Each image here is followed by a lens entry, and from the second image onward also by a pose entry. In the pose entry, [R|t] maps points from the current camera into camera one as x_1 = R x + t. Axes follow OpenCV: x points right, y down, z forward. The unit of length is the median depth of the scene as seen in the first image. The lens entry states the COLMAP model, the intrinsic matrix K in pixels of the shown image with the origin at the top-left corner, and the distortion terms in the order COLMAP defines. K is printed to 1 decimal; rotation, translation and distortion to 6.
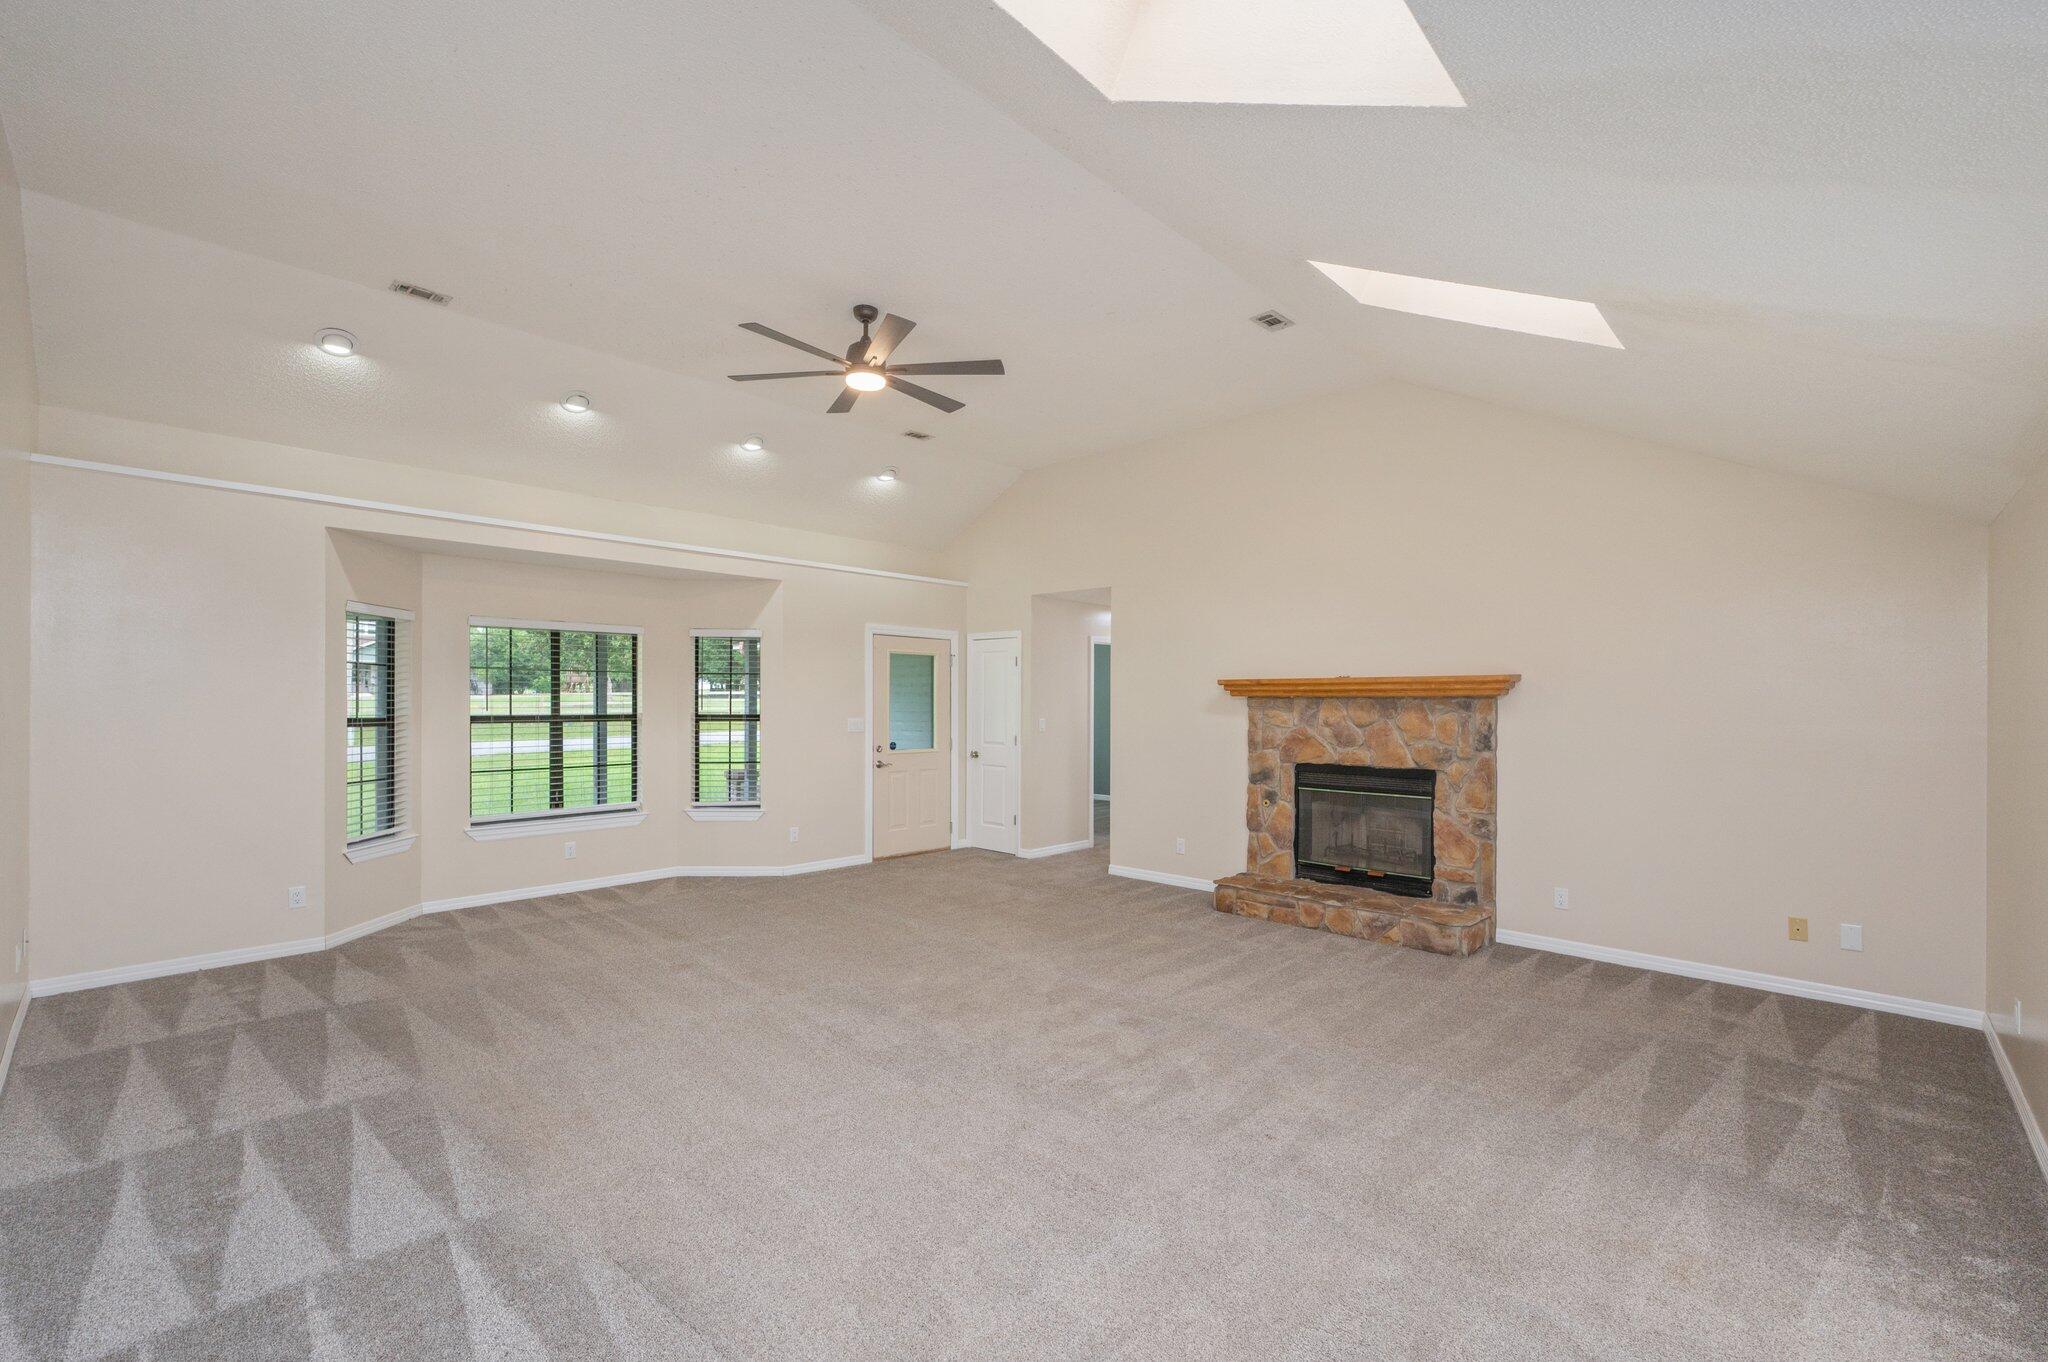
lens RADIAL K [[857.8, 0, 1042.9], [0, 857.8, 704.2], [0, 0, 1]] dist [-0.001505, -0.000025]
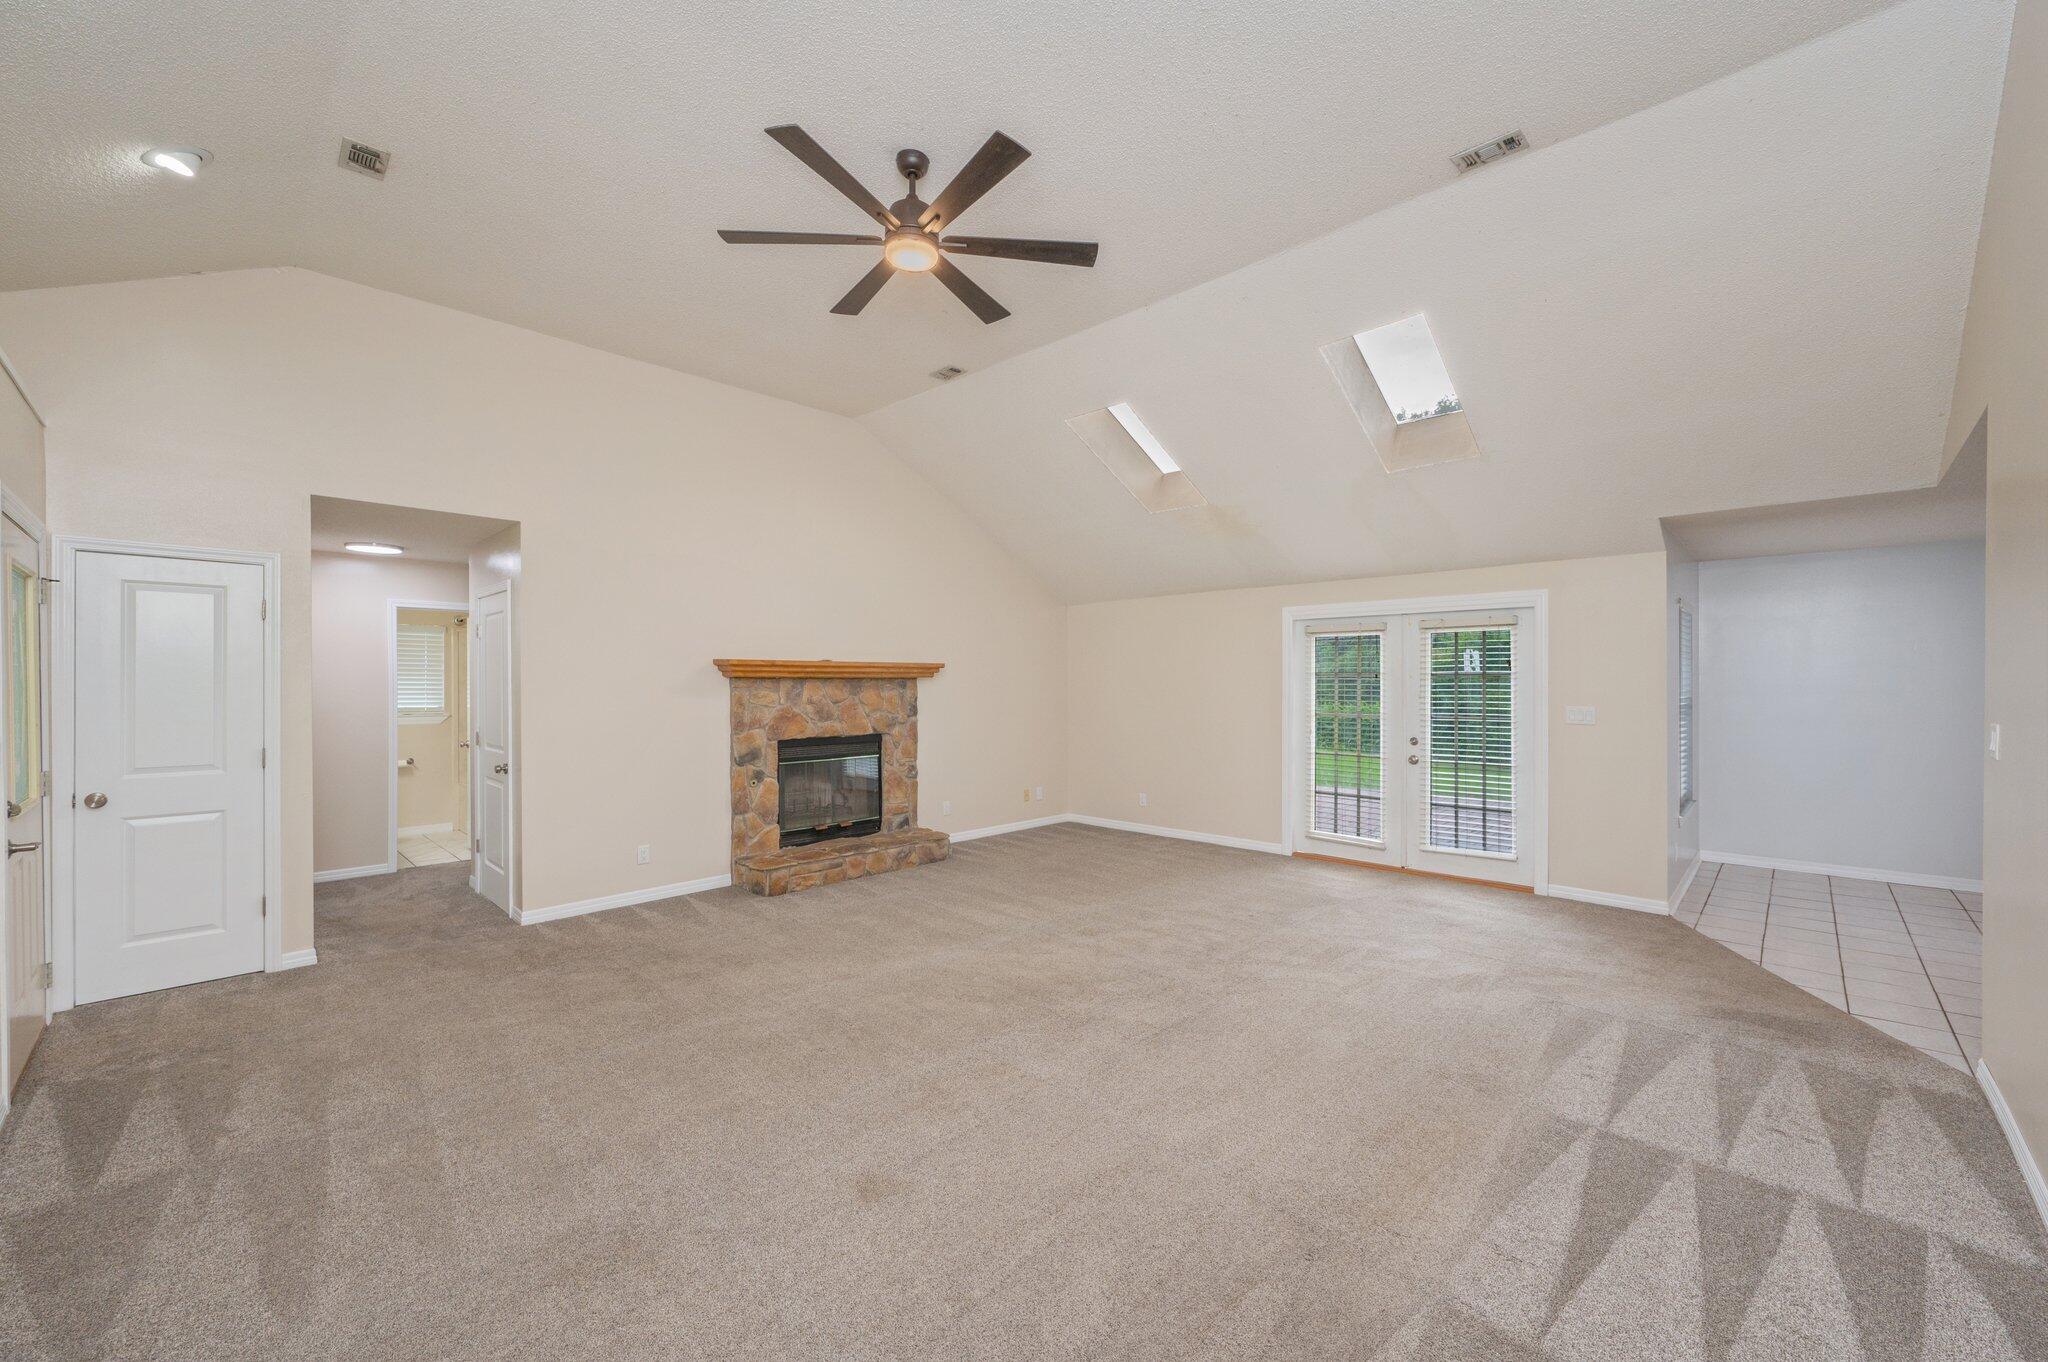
lens RADIAL K [[814.2, 0, 1023.4], [0, 814.2, 687.1], [0, 0, 1]] dist [-0.001449, -0.000158]
pose [[0.018371, -0.011692, 0.999763, -0.699948], [0.004898, 0.999921, 0.011604, -0.007042], [-0.999819, 0.004684, 0.018427, 0.678073]]
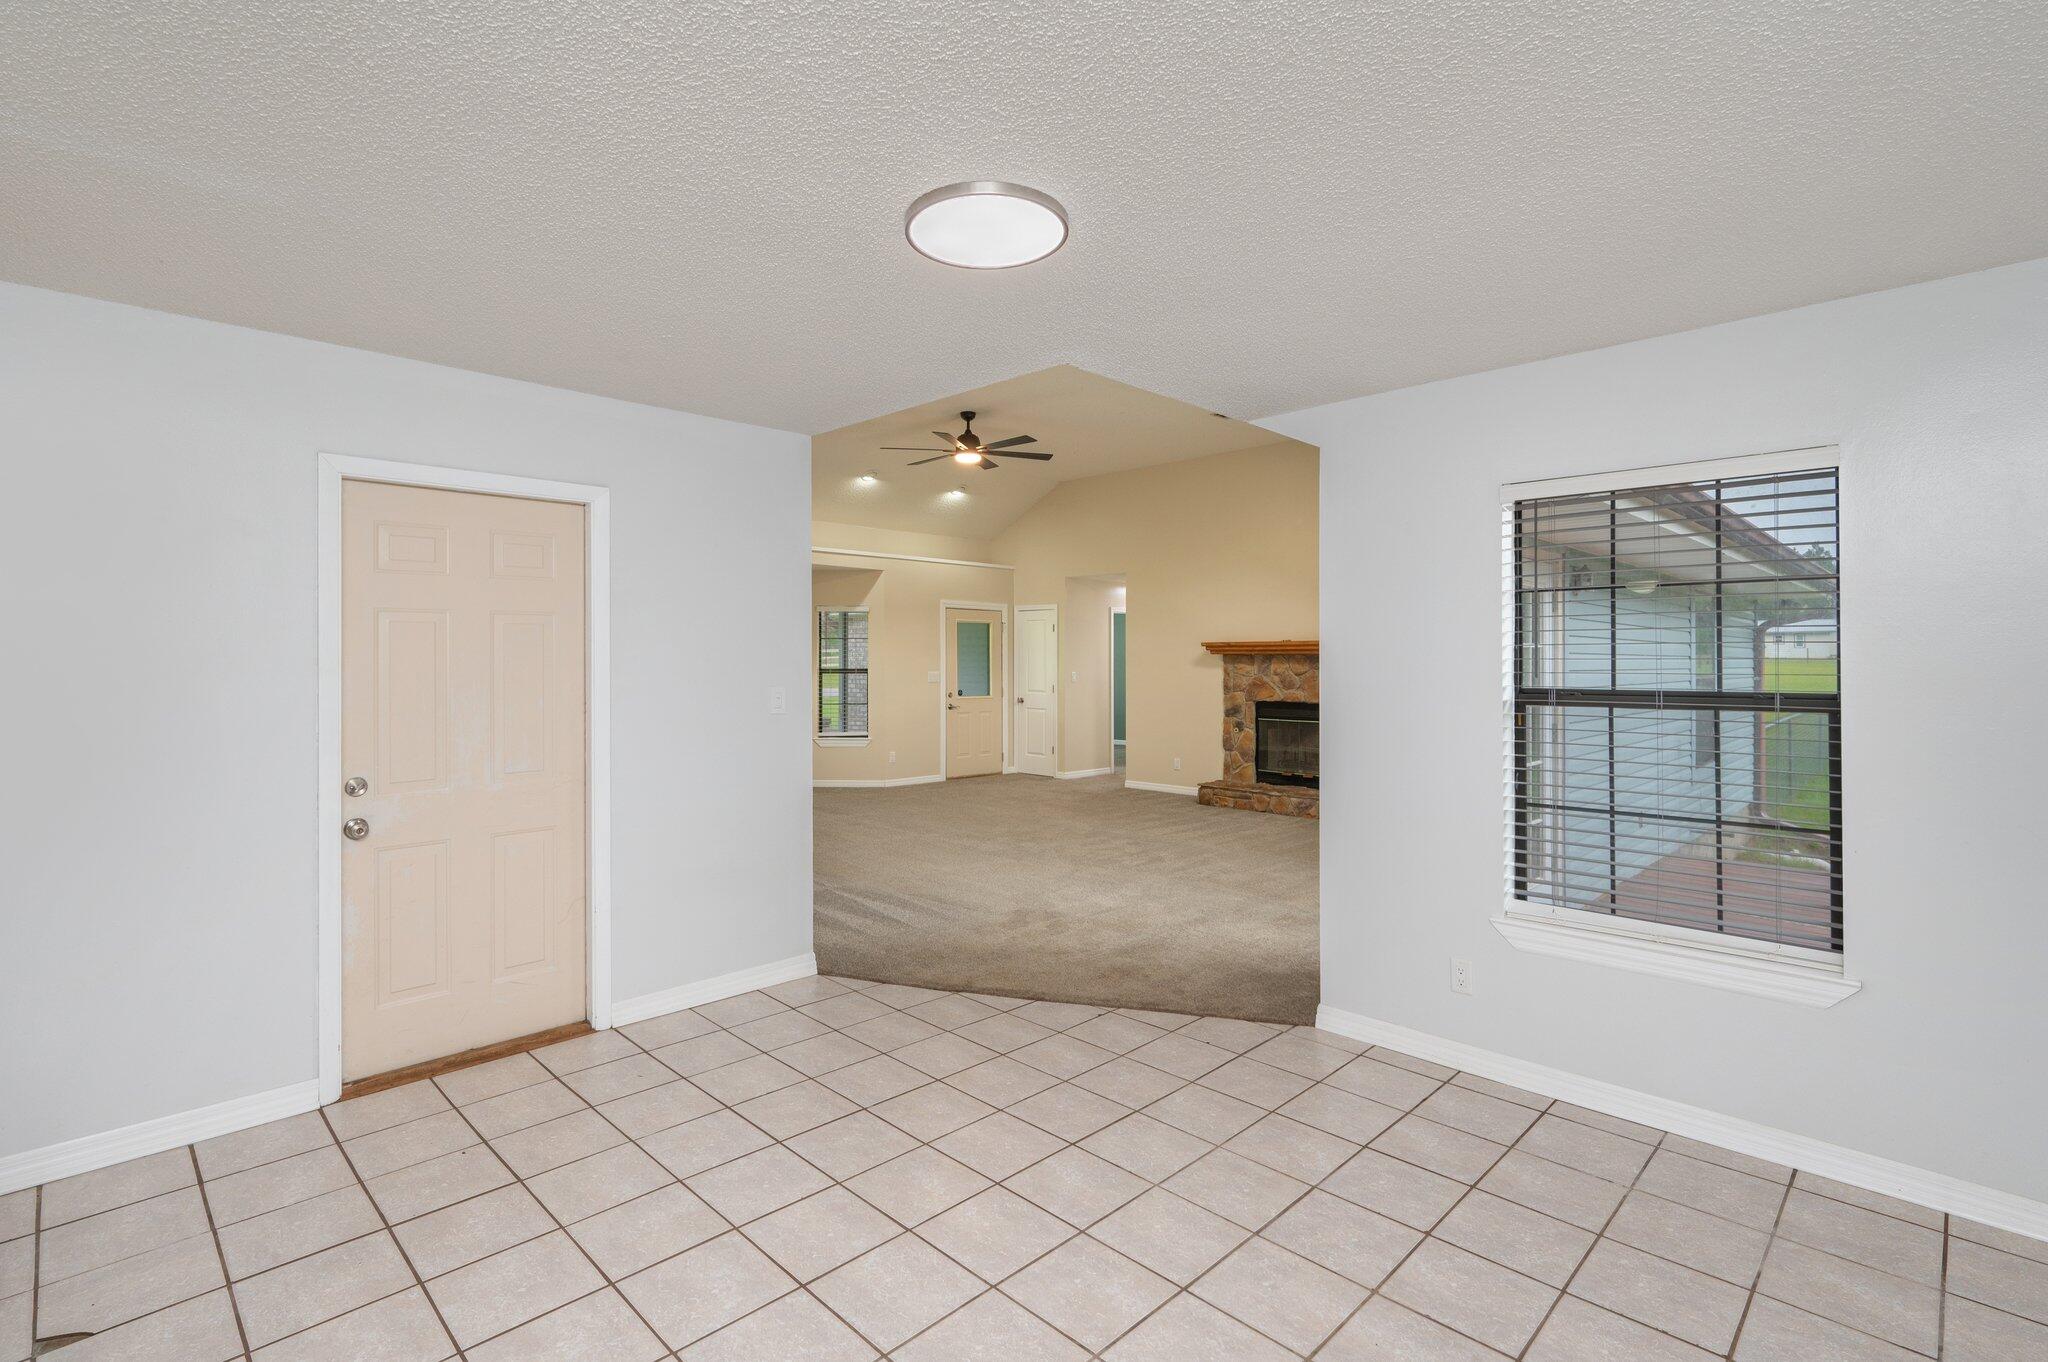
lens RADIAL K [[951.5, 0, 1028.4], [0, 951.5, 656.8], [0, 0, 1]] dist [0.000849, 0.000013]
pose [[0.999464, -0.003200, -0.032573, -0.029456], [0.002993, 0.999975, -0.006414, 0.004007], [0.032593, 0.006313, 0.999449, -0.582168]]
